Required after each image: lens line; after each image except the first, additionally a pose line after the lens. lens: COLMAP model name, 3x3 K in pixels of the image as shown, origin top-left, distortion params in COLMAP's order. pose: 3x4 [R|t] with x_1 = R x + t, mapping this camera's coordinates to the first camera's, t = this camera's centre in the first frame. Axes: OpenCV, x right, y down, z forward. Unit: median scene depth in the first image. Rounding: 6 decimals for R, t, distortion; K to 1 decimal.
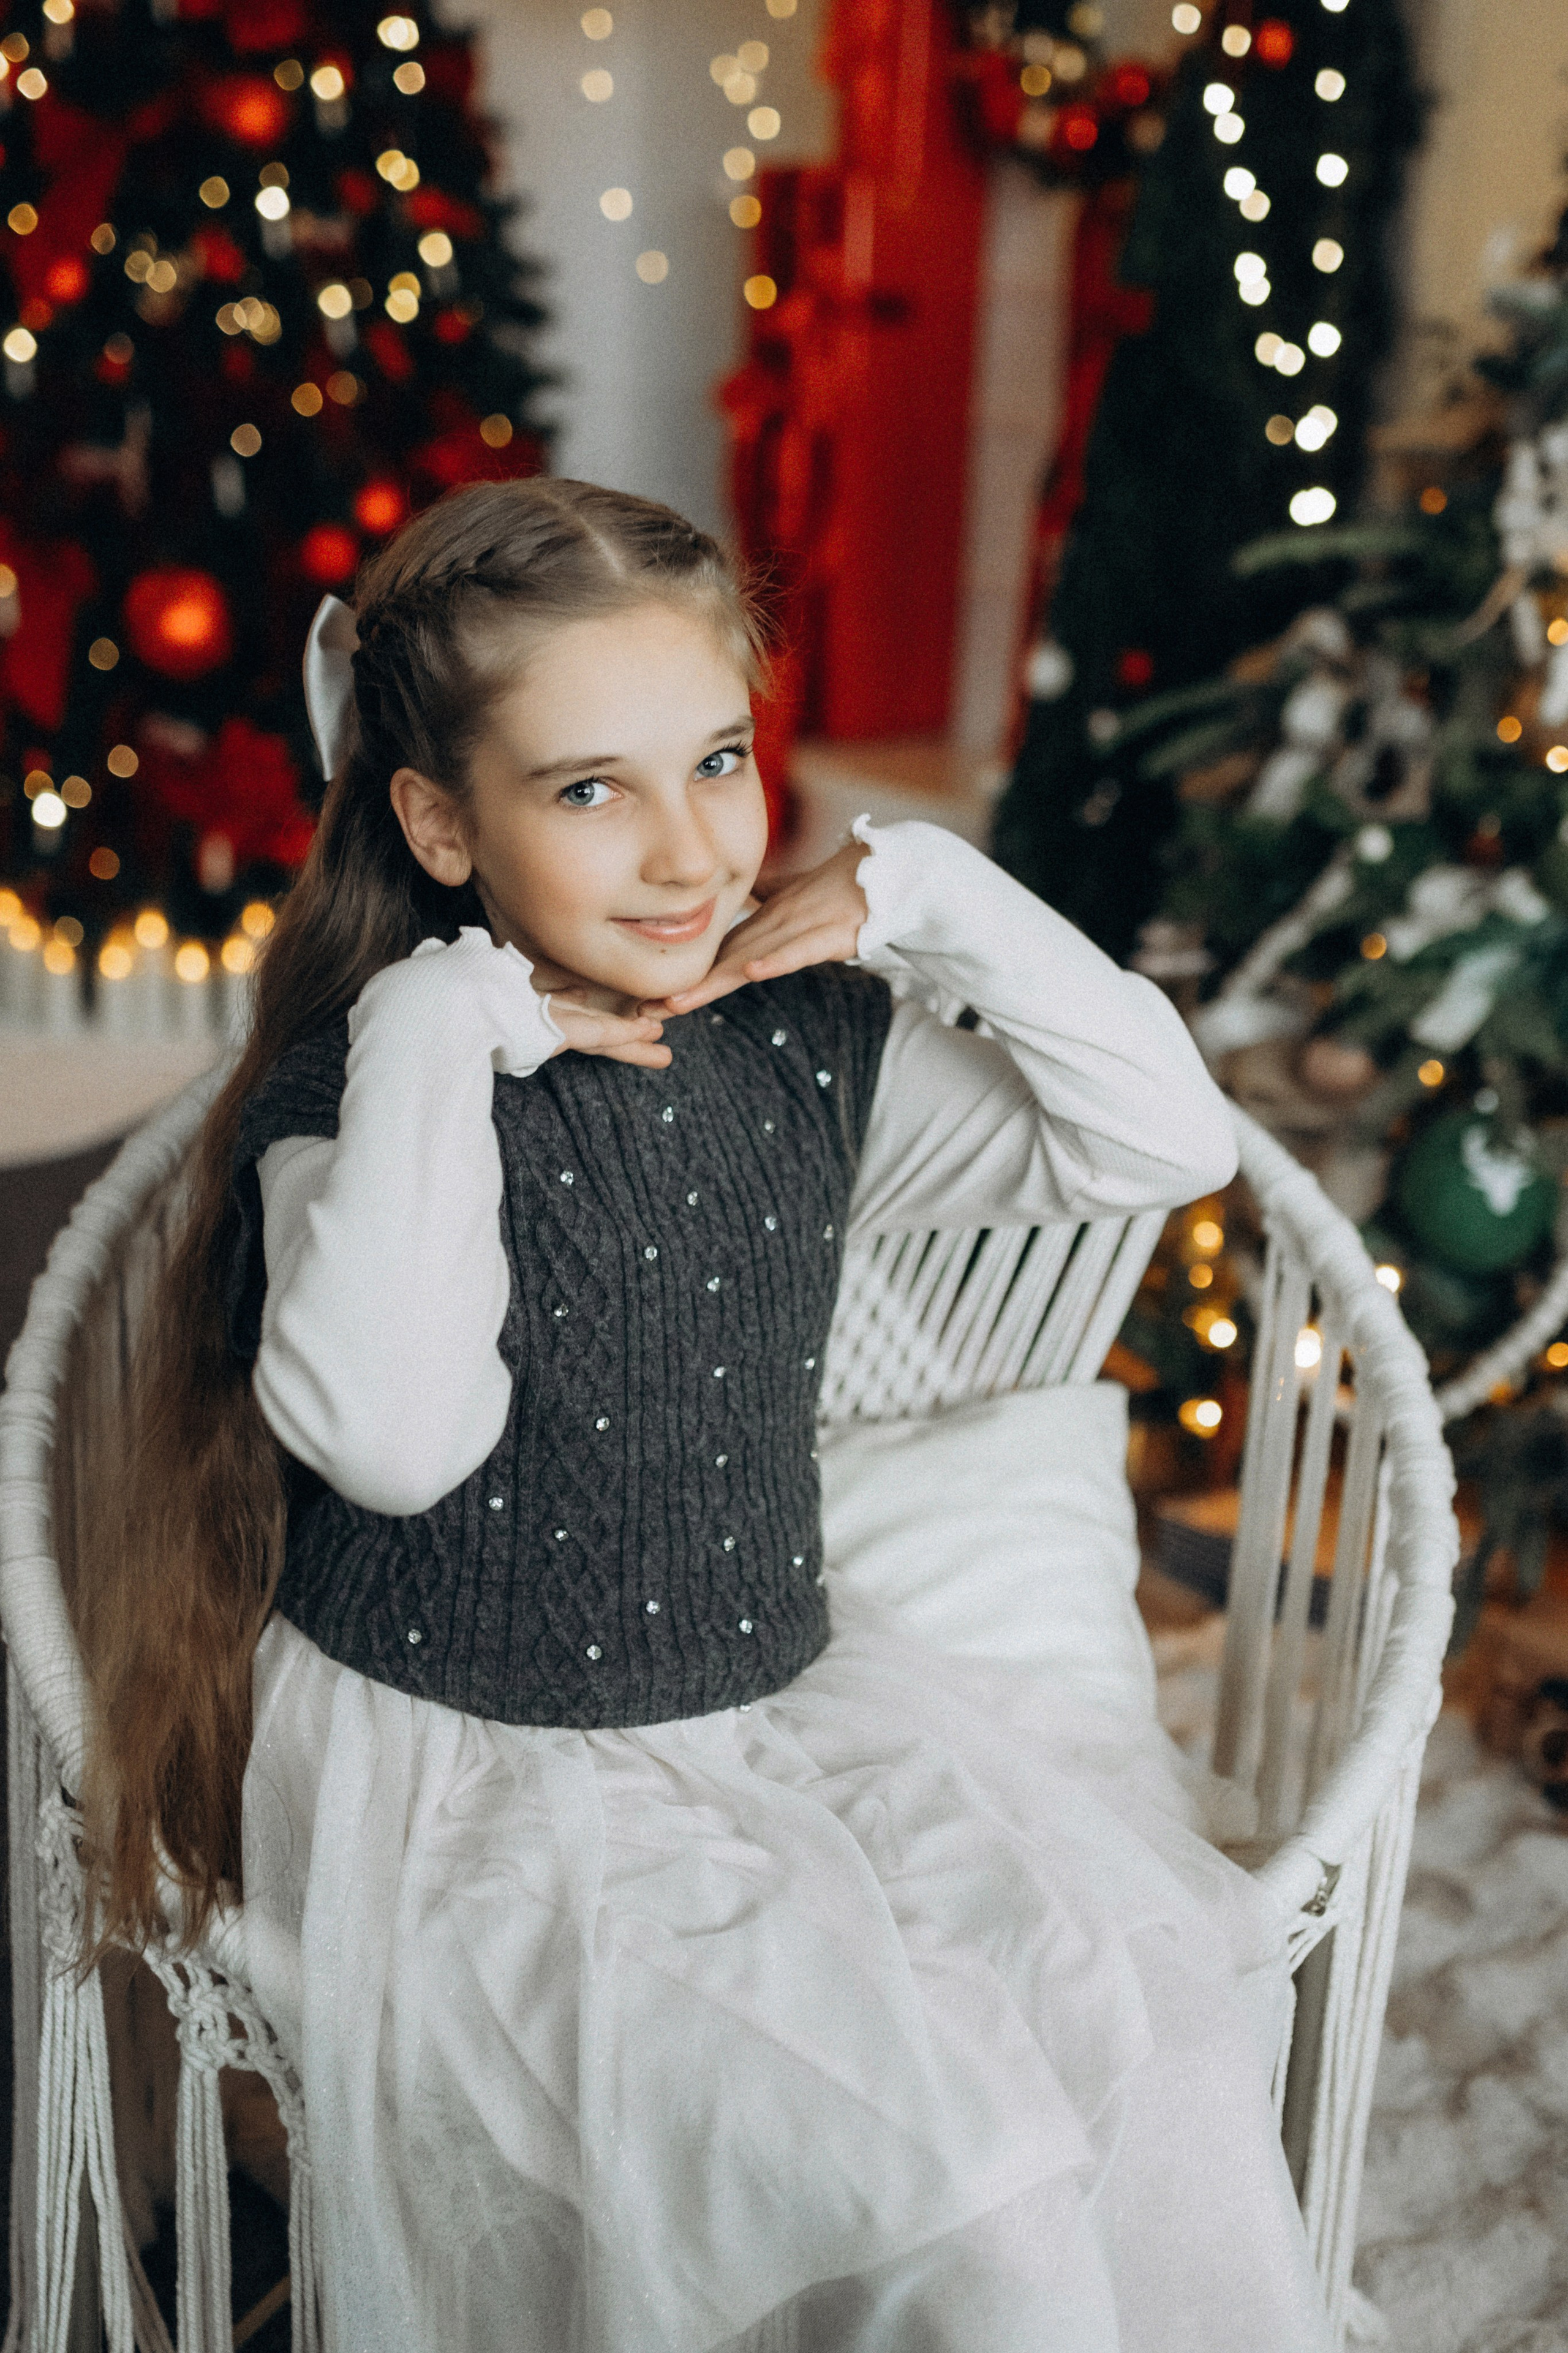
lens RADIAL K [[3501.5, 0, 784.0], [0, 3501.5, 1176.5], [0, 0, 1]] dist [0.007399, 0.000027]
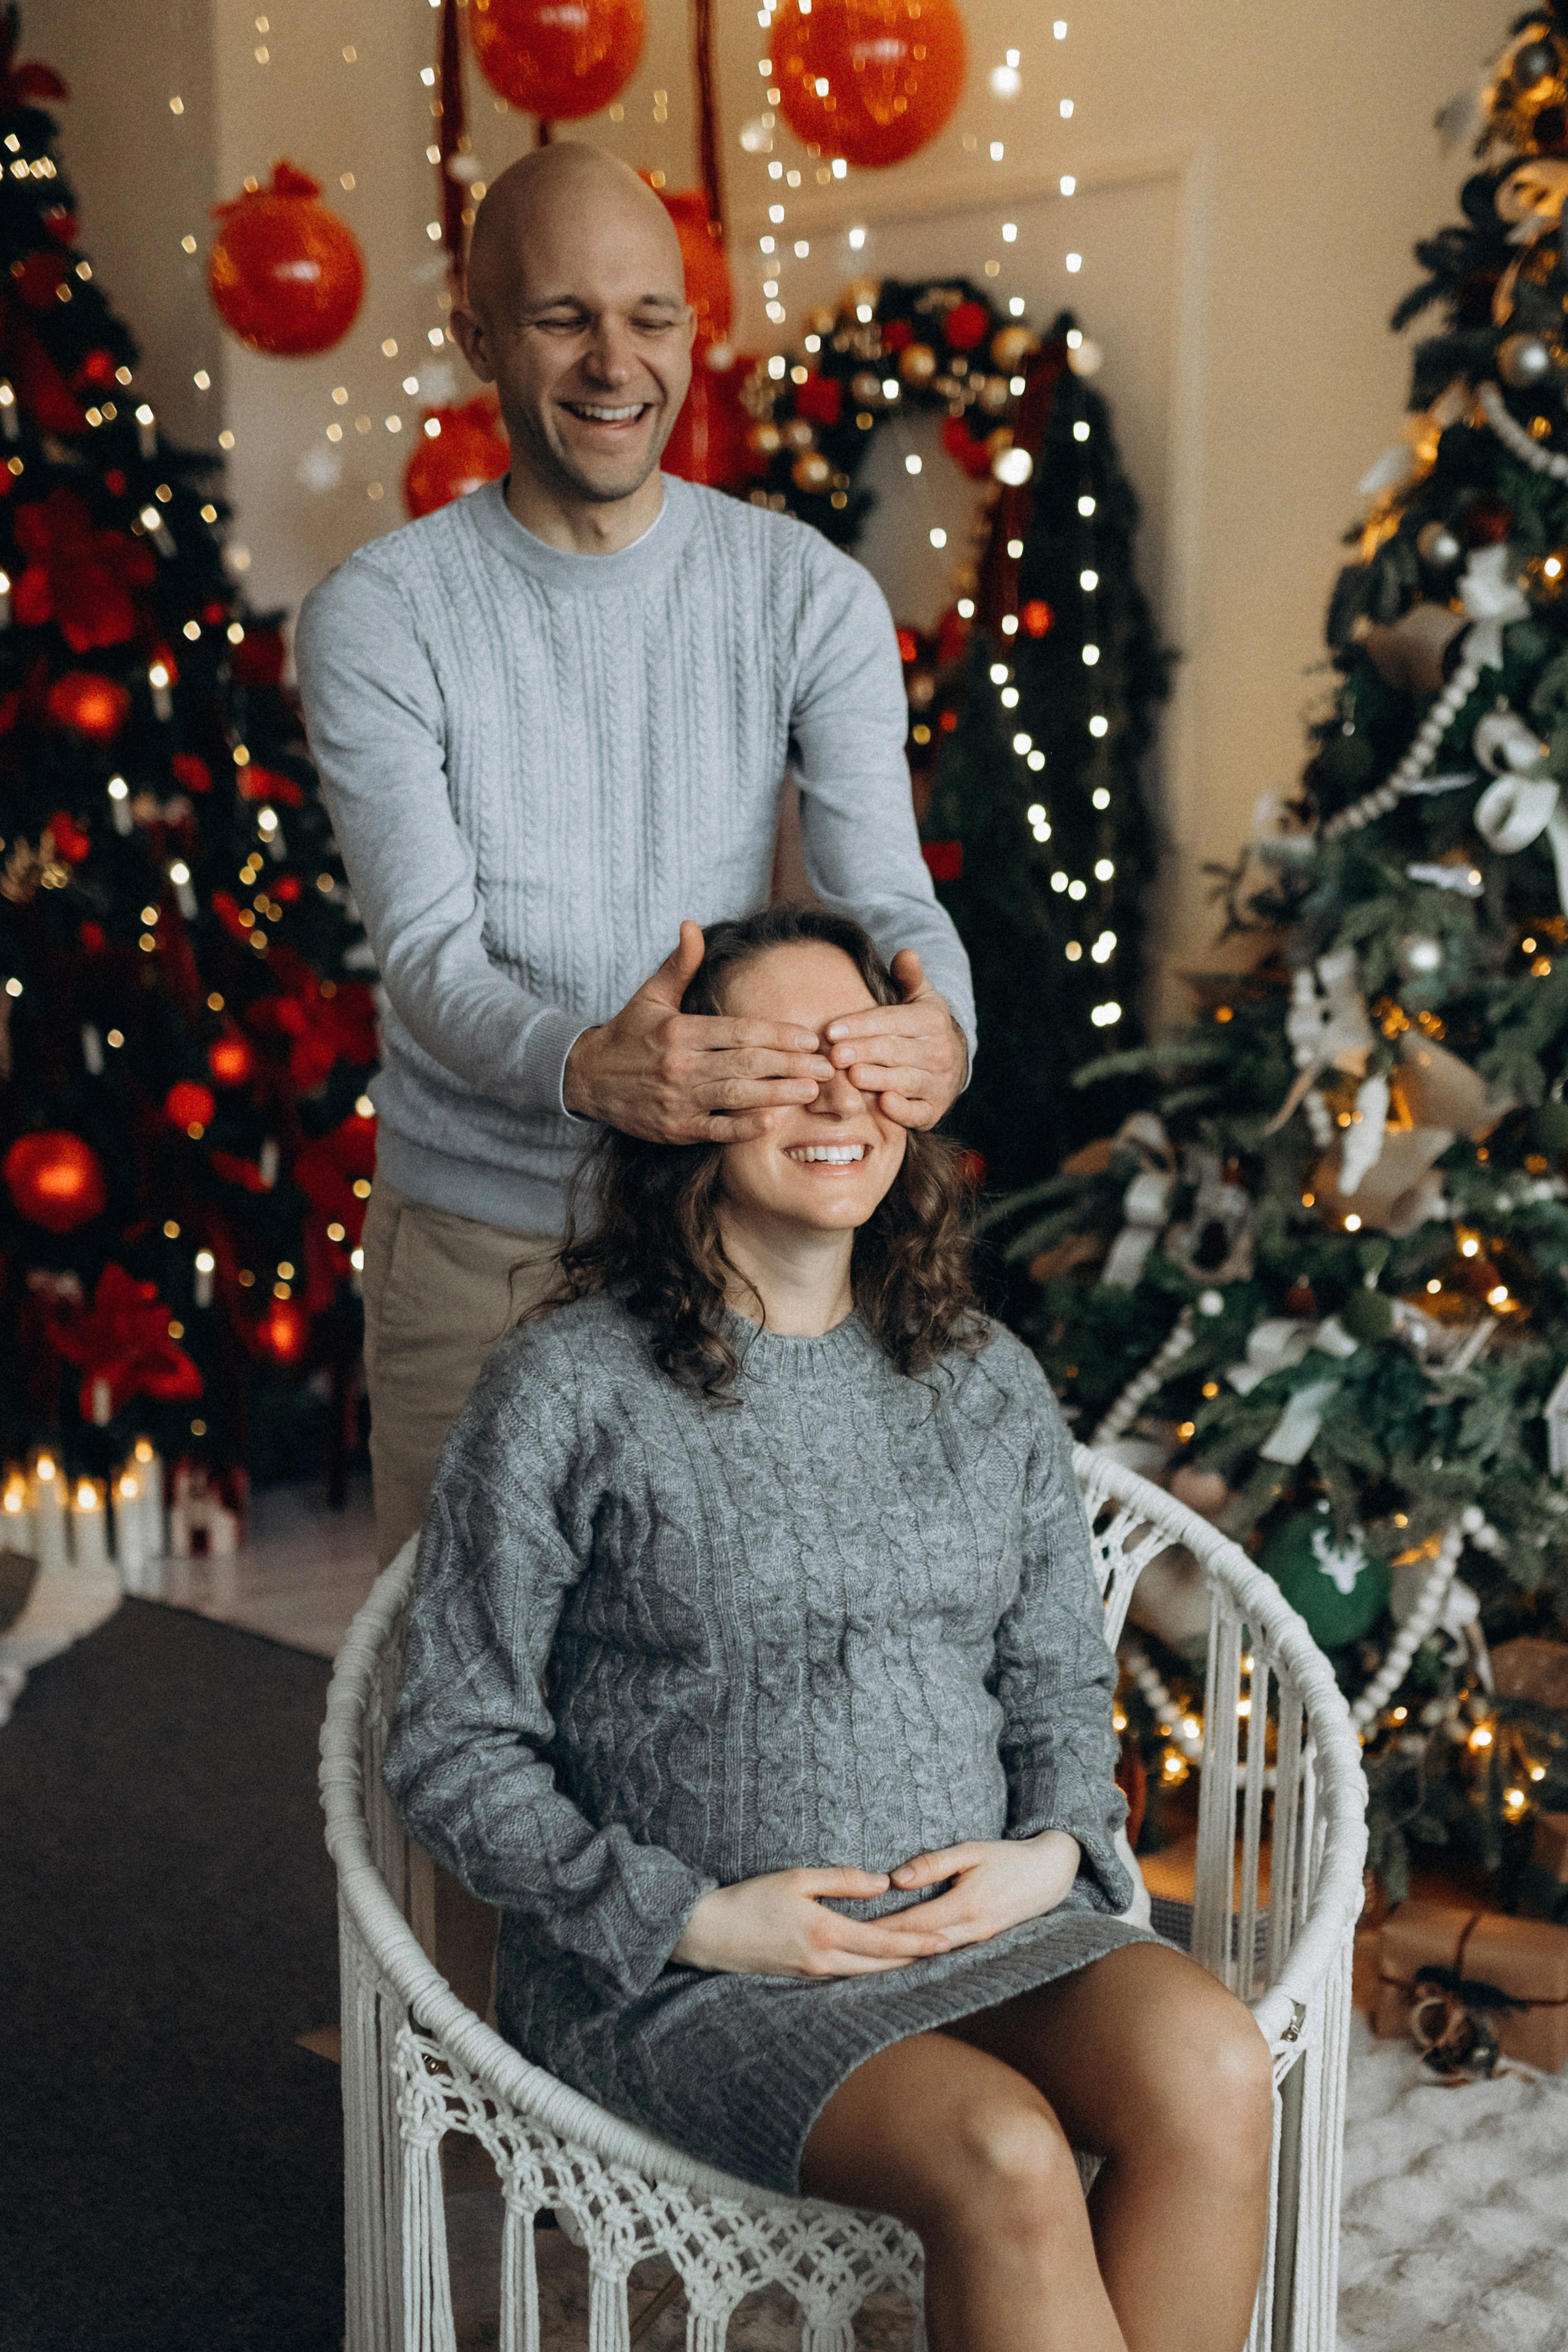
lens RADIAL K [[3500.3, 0, 784.0], [0, 3500.3, 1176.0], [0, 0, 1]] dist [0.007399, 0.000027]
pose [[0.995898, -0.064235, 0.063725, -0.053075], [0.072623, 0.987557, -0.139491, 0.019896], [-0.053972, 0.143546, 0.988171, -0.195399]]
